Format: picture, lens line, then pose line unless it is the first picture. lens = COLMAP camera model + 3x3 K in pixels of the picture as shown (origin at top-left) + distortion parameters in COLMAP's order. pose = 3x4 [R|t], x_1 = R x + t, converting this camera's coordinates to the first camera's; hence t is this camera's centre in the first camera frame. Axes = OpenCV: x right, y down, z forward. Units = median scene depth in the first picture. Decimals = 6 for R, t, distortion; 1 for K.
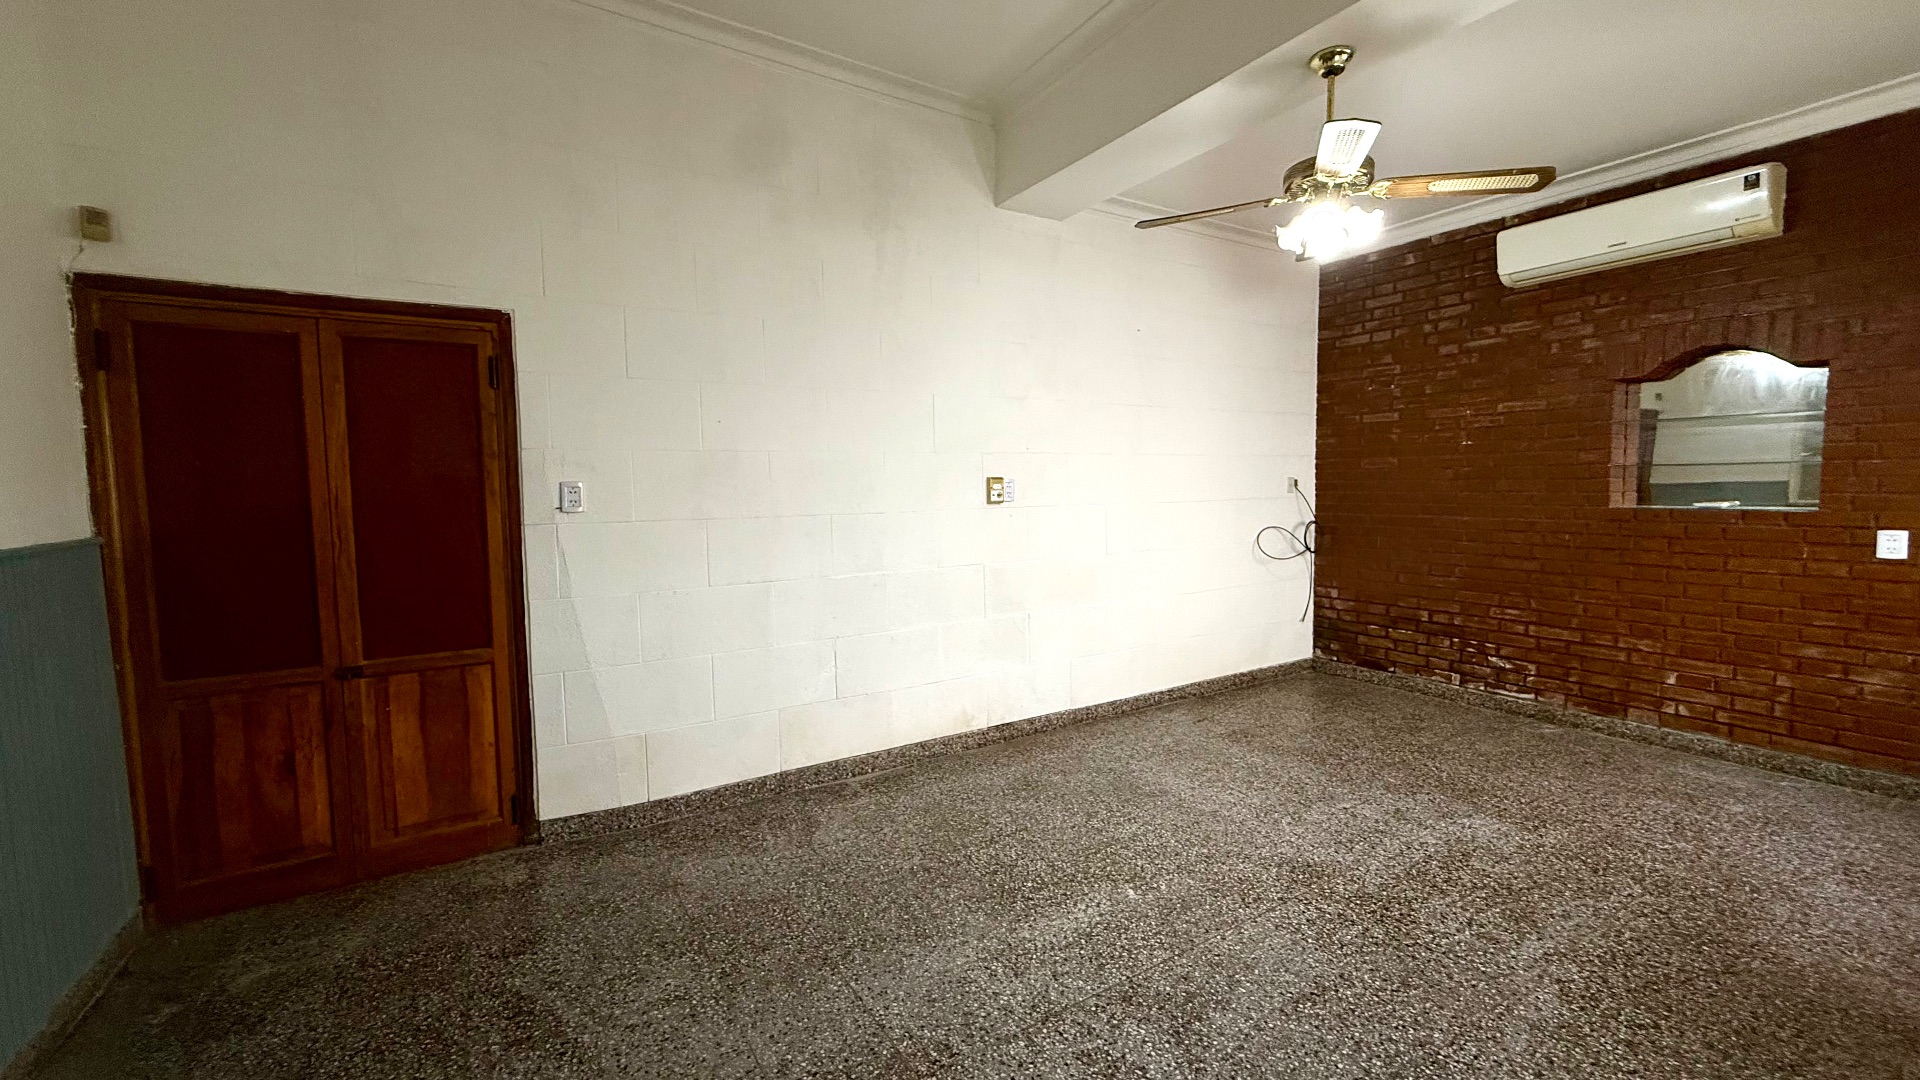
lens RADIAL K [[763.5, 0, 956.8], [0, 763.5, 541.1], [0, 0, 1]] dist [0.006466, -0.000410]
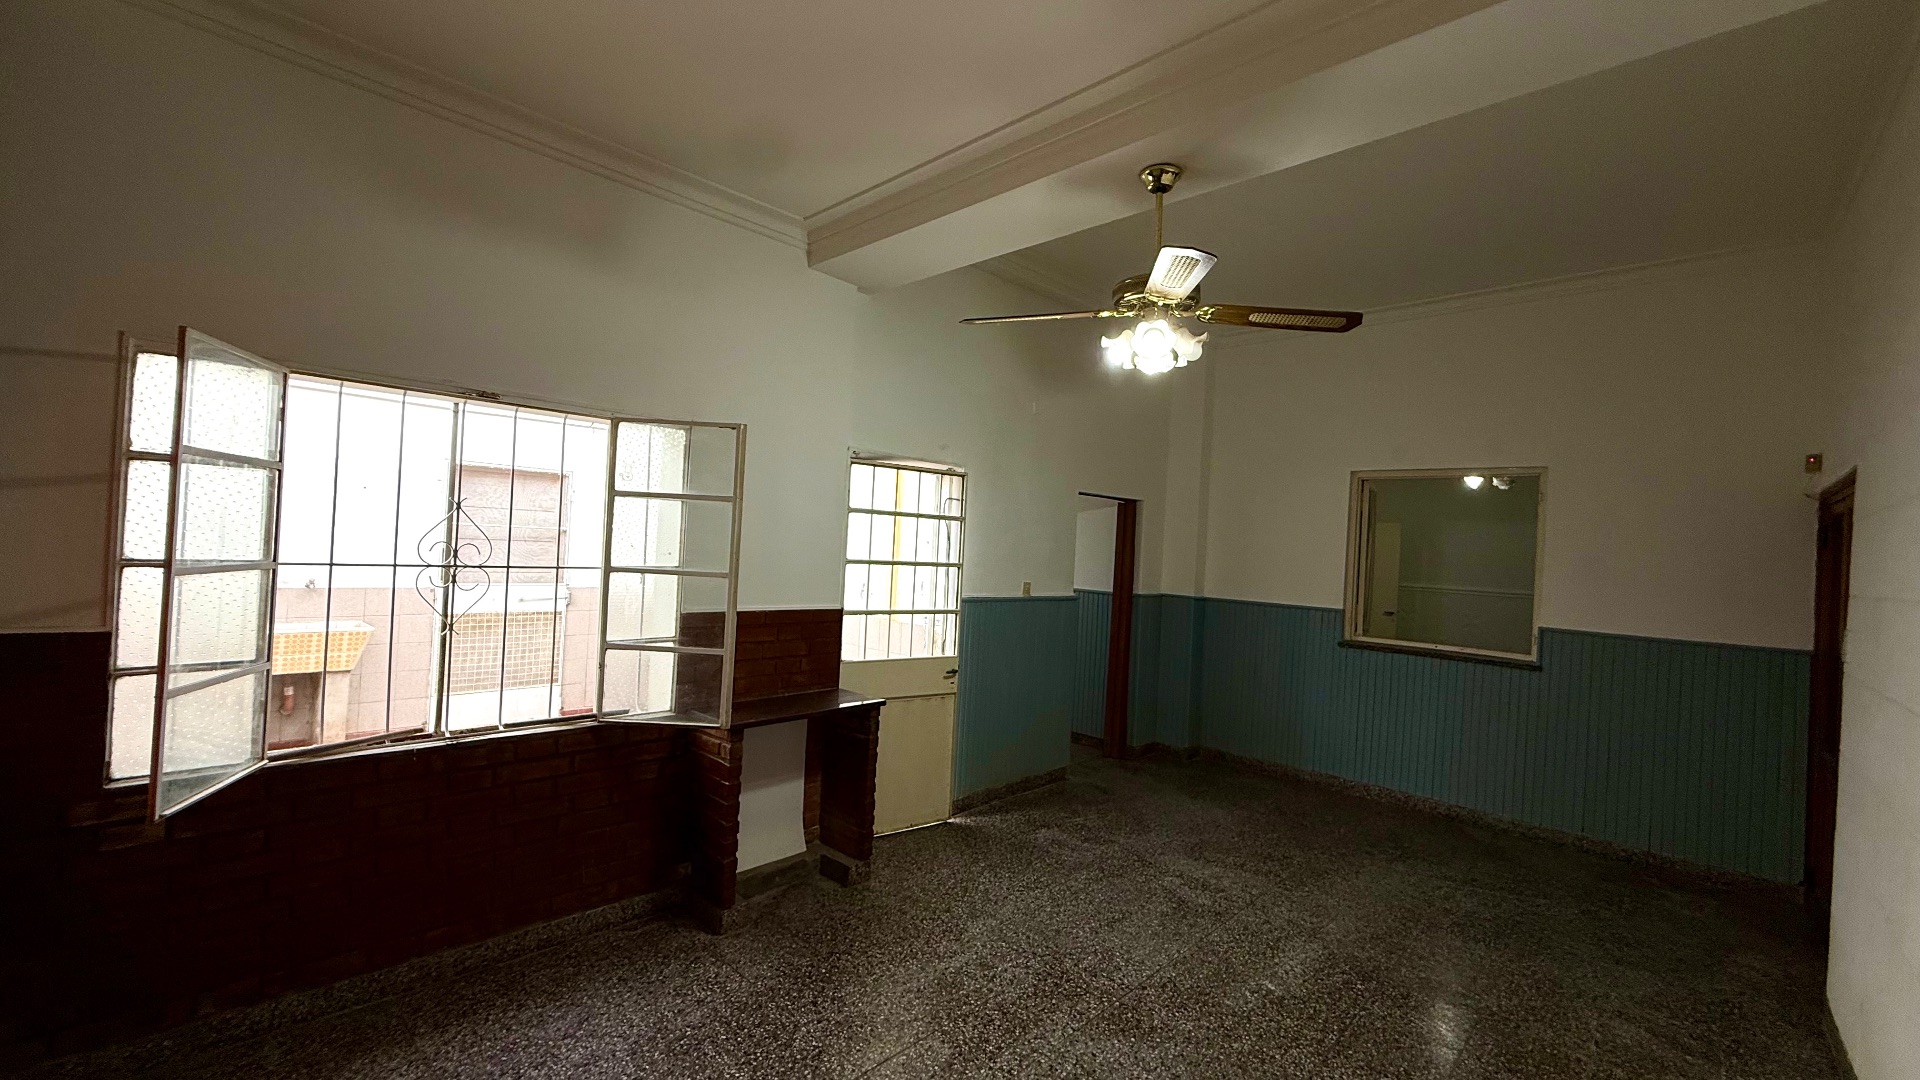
lens RADIAL K [[763.5, 0, 957.9], [0, 763.5, 534.9], [0, 0, 1]] dist [0.006466, -0.000410]
pose [[-0.967512, -0.042480, -0.249231, 0.599350], [-0.058789, 0.996563, 0.058359, -0.135600], [0.245896, 0.071115, -0.966684, 1.189462]]
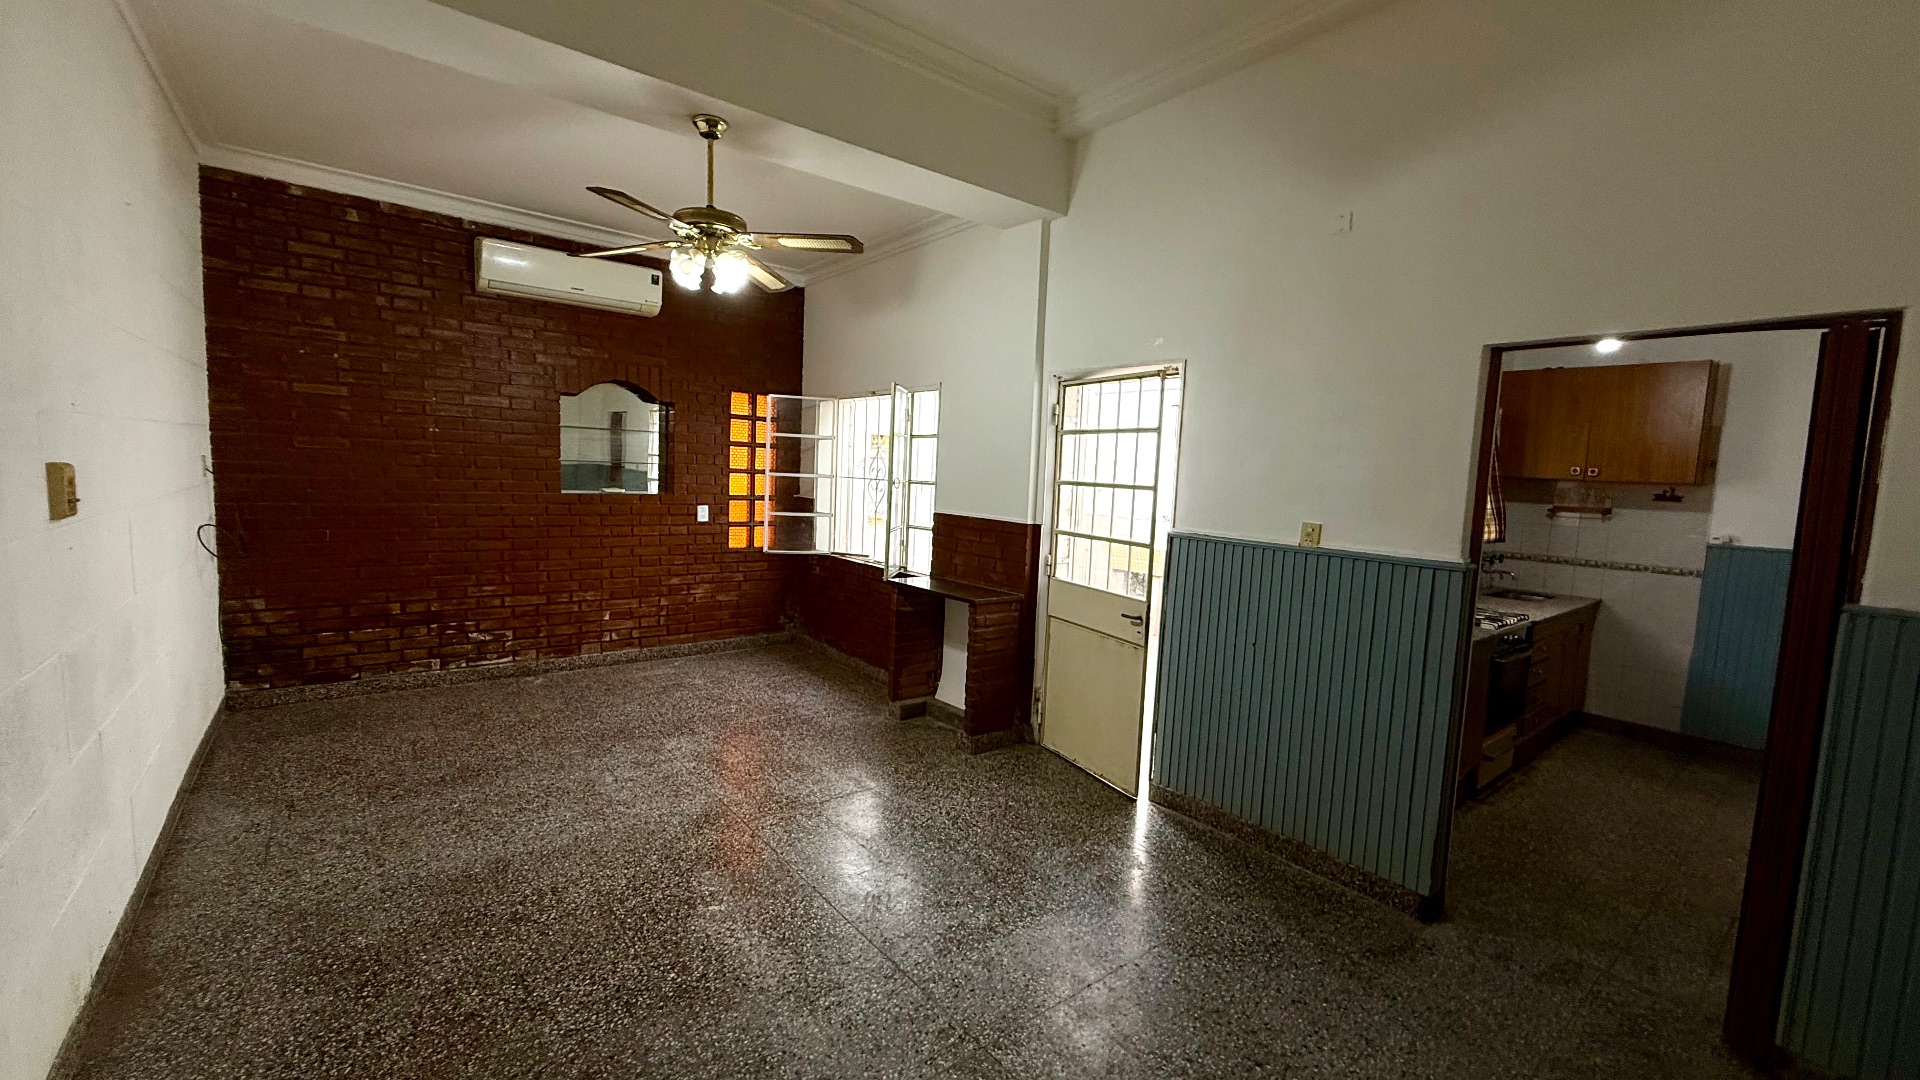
lens RADIAL K [[763.5, 0, 953.9], [0, 763.5, 541.1], [0, 0, 1]] dist [0.006466, -0.000410]
pose [[-0.117197, -0.088468, 0.989160, -0.468514], [0.032237, 0.995161, 0.092824, -0.060064], [-0.992585, 0.042766, -0.113777, 0.492102]]
